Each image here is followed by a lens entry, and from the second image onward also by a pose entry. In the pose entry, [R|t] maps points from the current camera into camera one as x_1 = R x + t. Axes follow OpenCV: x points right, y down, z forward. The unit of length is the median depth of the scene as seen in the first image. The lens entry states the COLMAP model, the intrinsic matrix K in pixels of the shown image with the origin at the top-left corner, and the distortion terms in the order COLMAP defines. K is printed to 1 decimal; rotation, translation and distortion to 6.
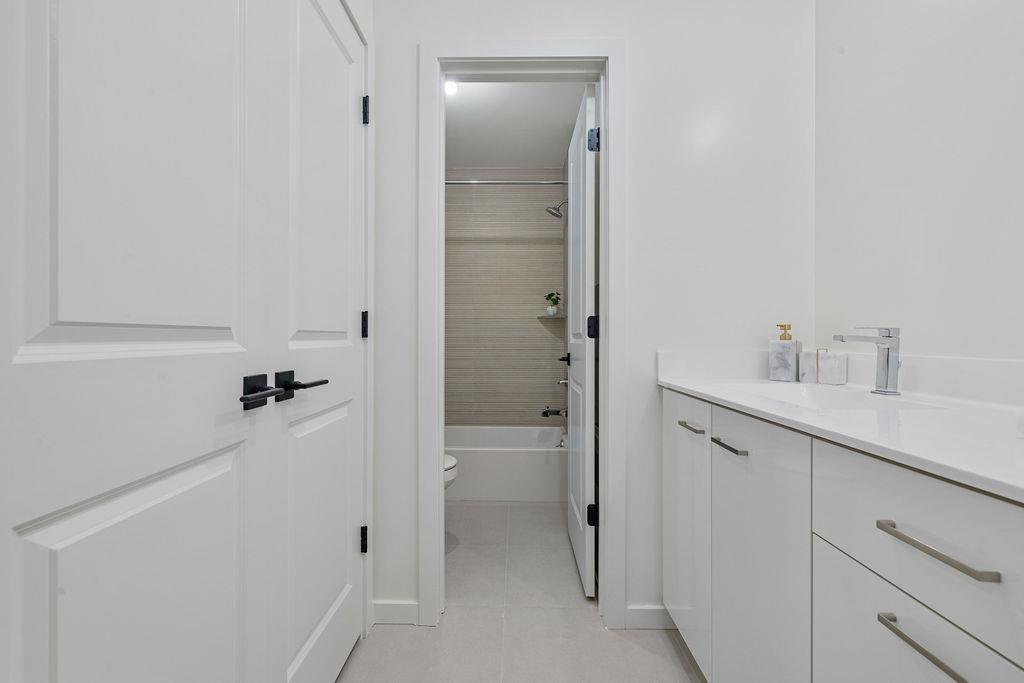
lens RADIAL K [[431.4, 0, 510.3], [0, 431.4, 338.9], [0, 0, 1]] dist [0.004176, -0.000950]
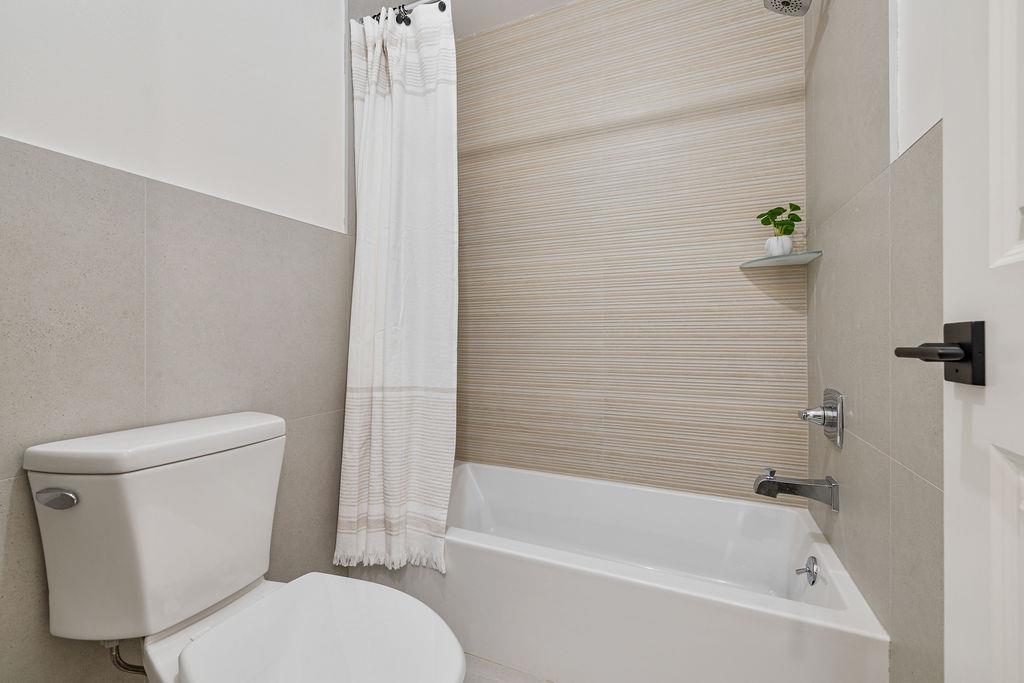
lens RADIAL K [[431.4, 0, 506.8], [0, 431.4, 335.1], [0, 0, 1]] dist [0.004176, -0.000950]
pose [[0.930170, -0.001976, -0.367123, 0.000279], [-0.001388, 0.999959, -0.008899, 0.028892], [0.367125, 0.008787, 0.930130, 0.482852]]
